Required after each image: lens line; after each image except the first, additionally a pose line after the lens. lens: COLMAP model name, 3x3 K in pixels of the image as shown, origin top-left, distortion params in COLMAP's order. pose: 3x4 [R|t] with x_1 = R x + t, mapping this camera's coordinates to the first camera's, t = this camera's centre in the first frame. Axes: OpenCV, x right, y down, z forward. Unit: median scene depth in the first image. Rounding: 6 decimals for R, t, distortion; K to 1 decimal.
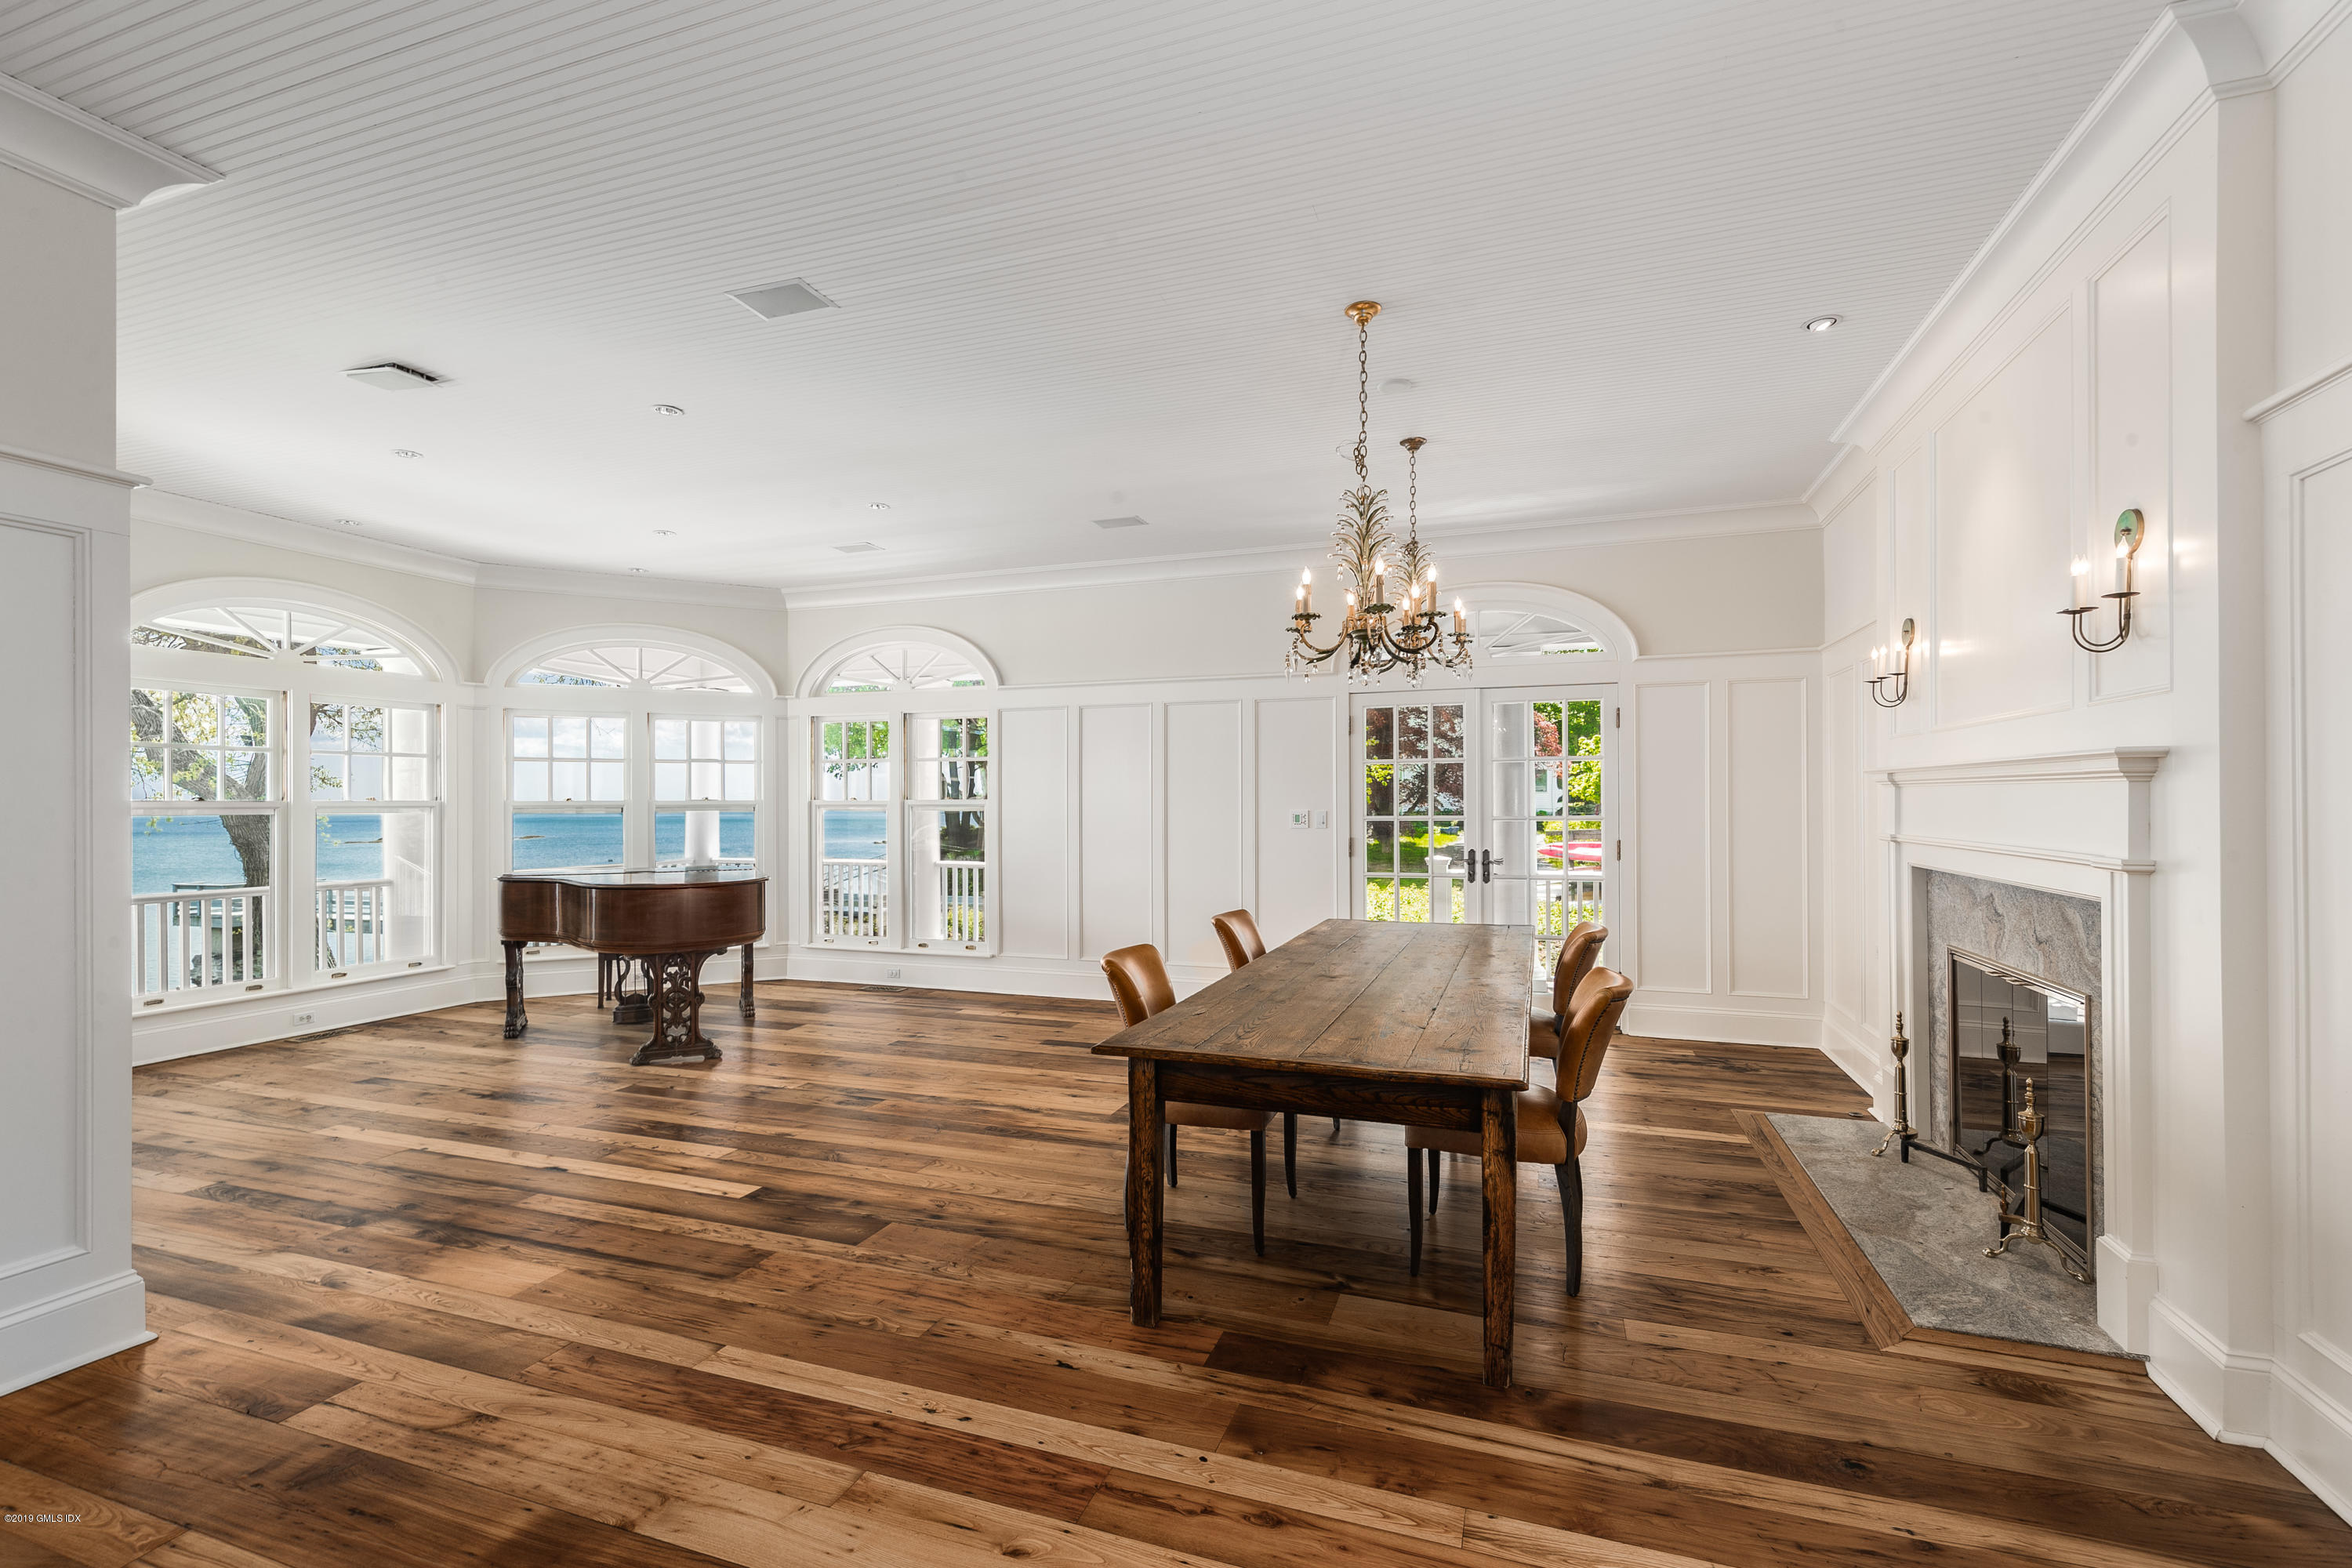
lens RADIAL K [[1021.2, 0, 1182.2], [0, 1021.2, 779.4], [0, 0, 1]] dist [0.003555, 0.000311]
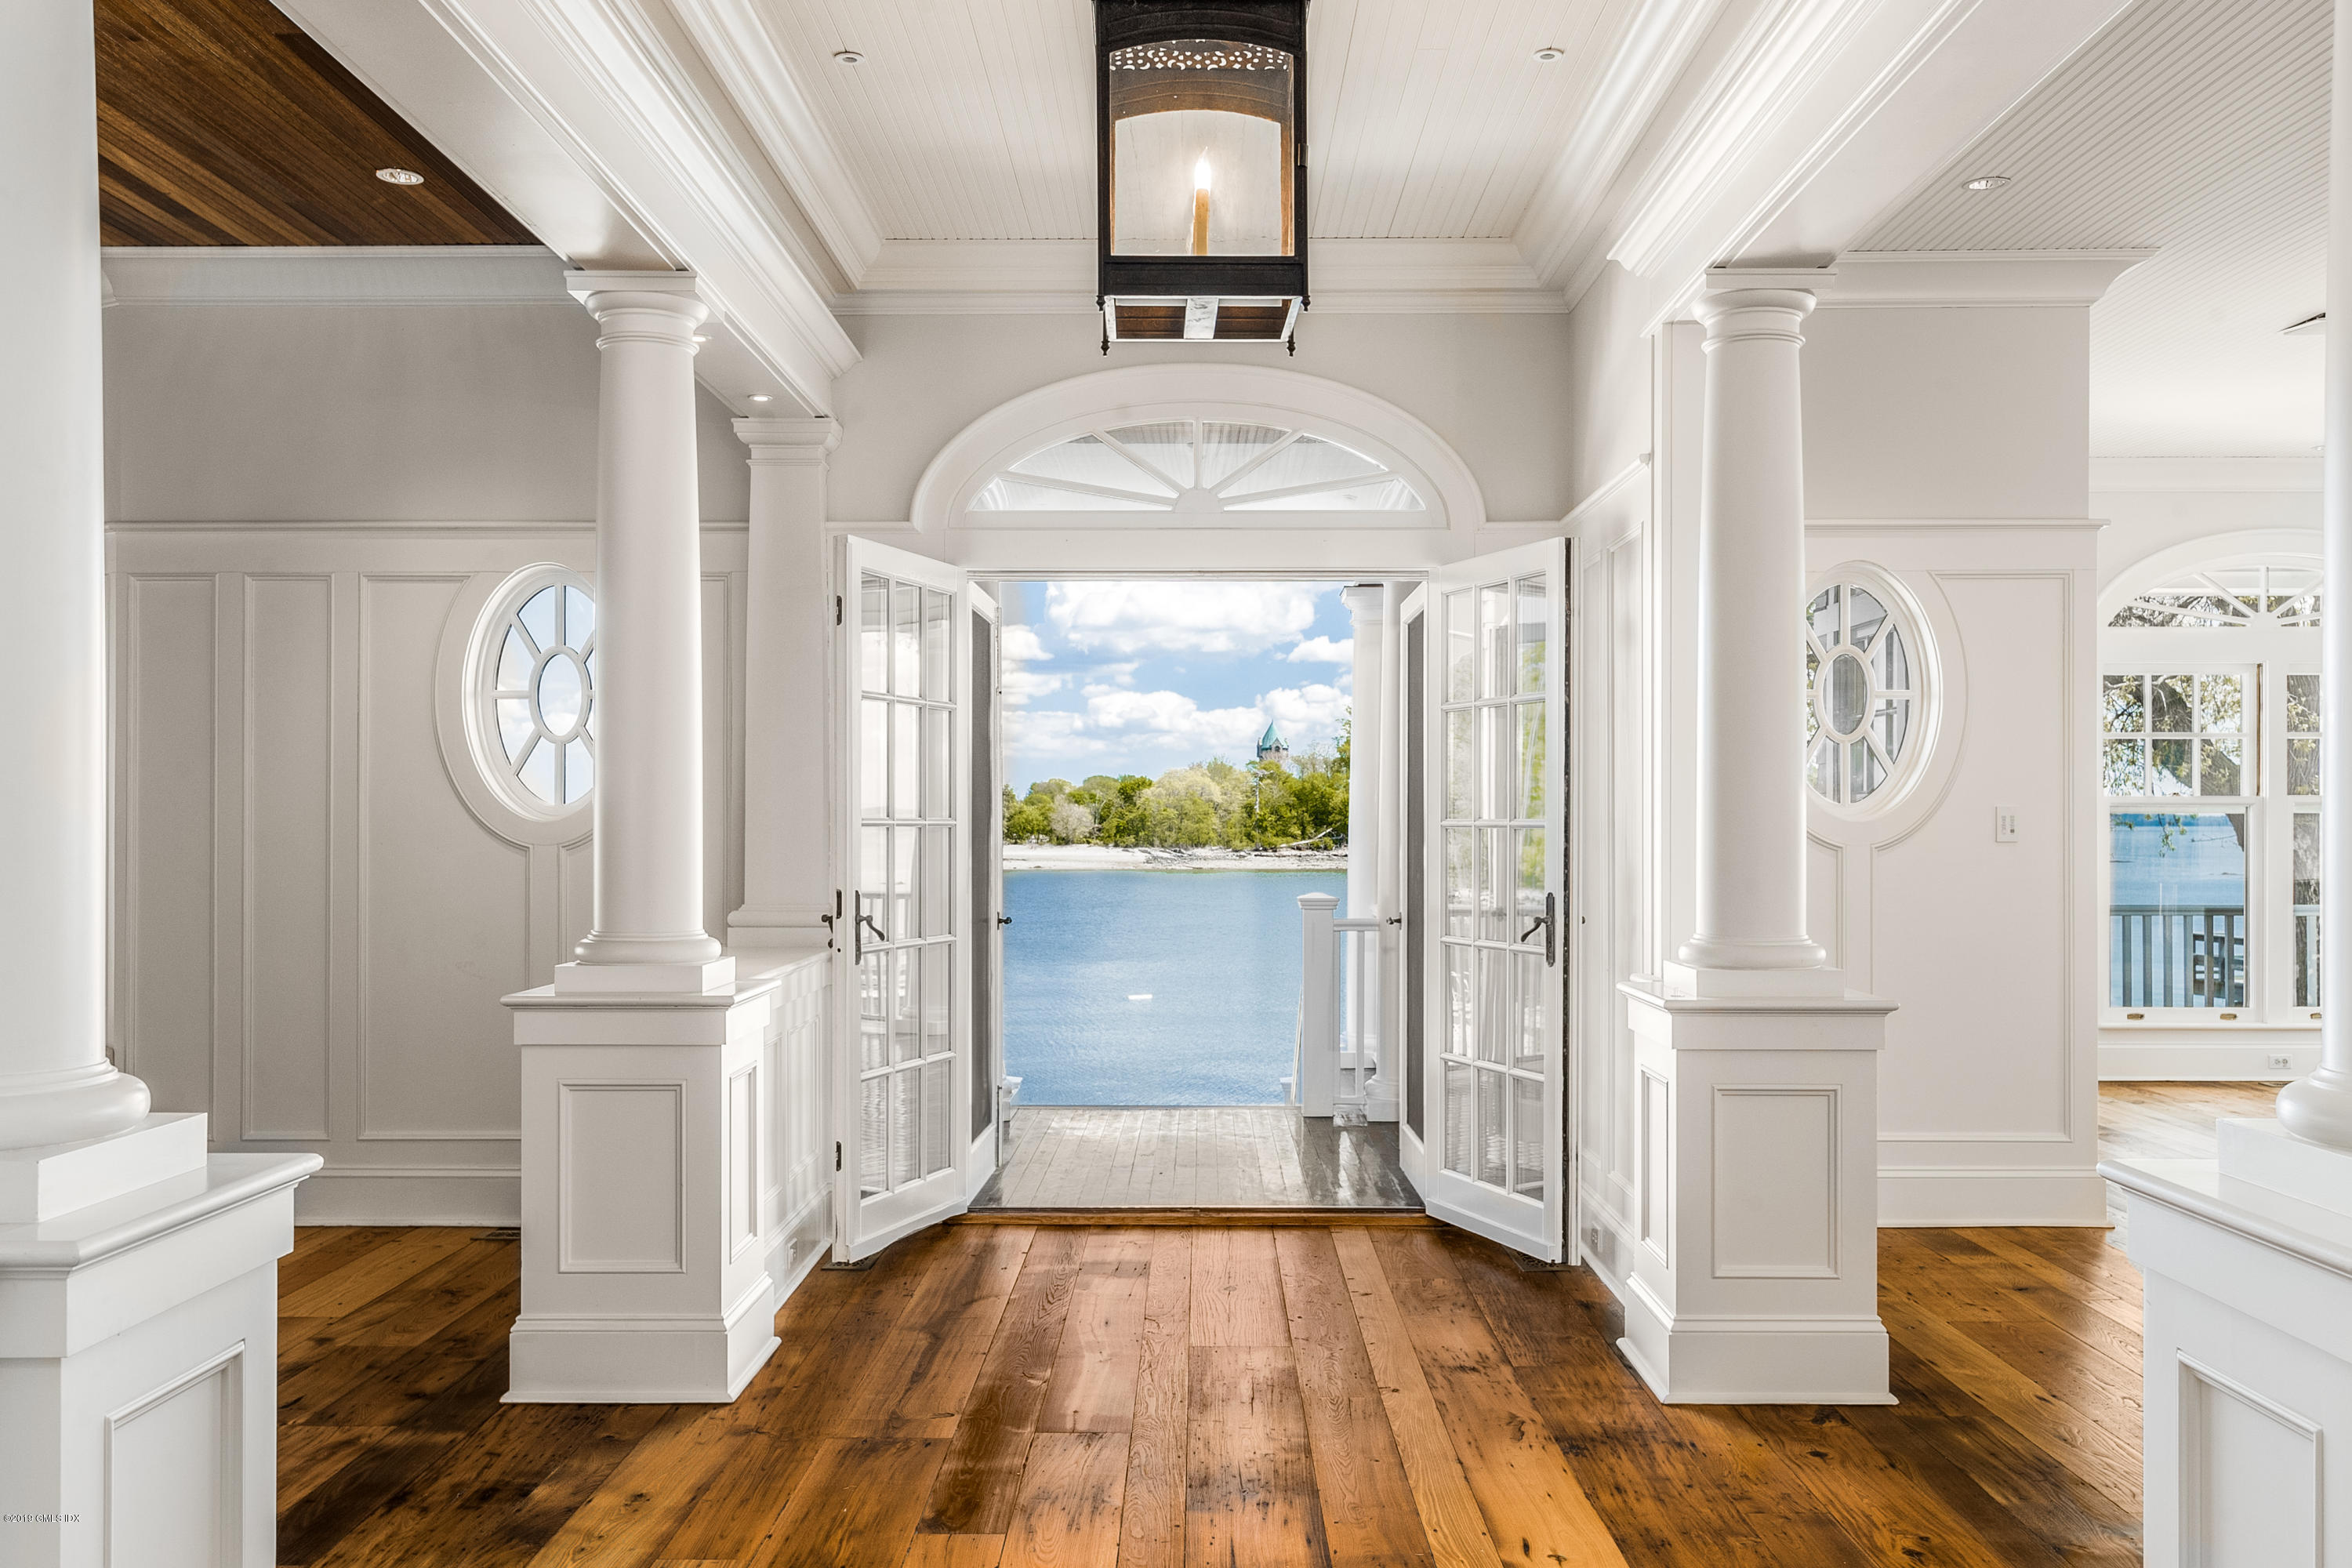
lens RADIAL K [[2030.0, 0, 1177.2], [0, 2030.0, 779.9], [0, 0, 1]] dist [0.004563, 0.002537]
pose [[0.321065, 0.003470, -0.947051, 0.470596], [0.002042, 0.999988, 0.004356, 0.000130], [0.947055, -0.003332, 0.321054, -0.419066]]
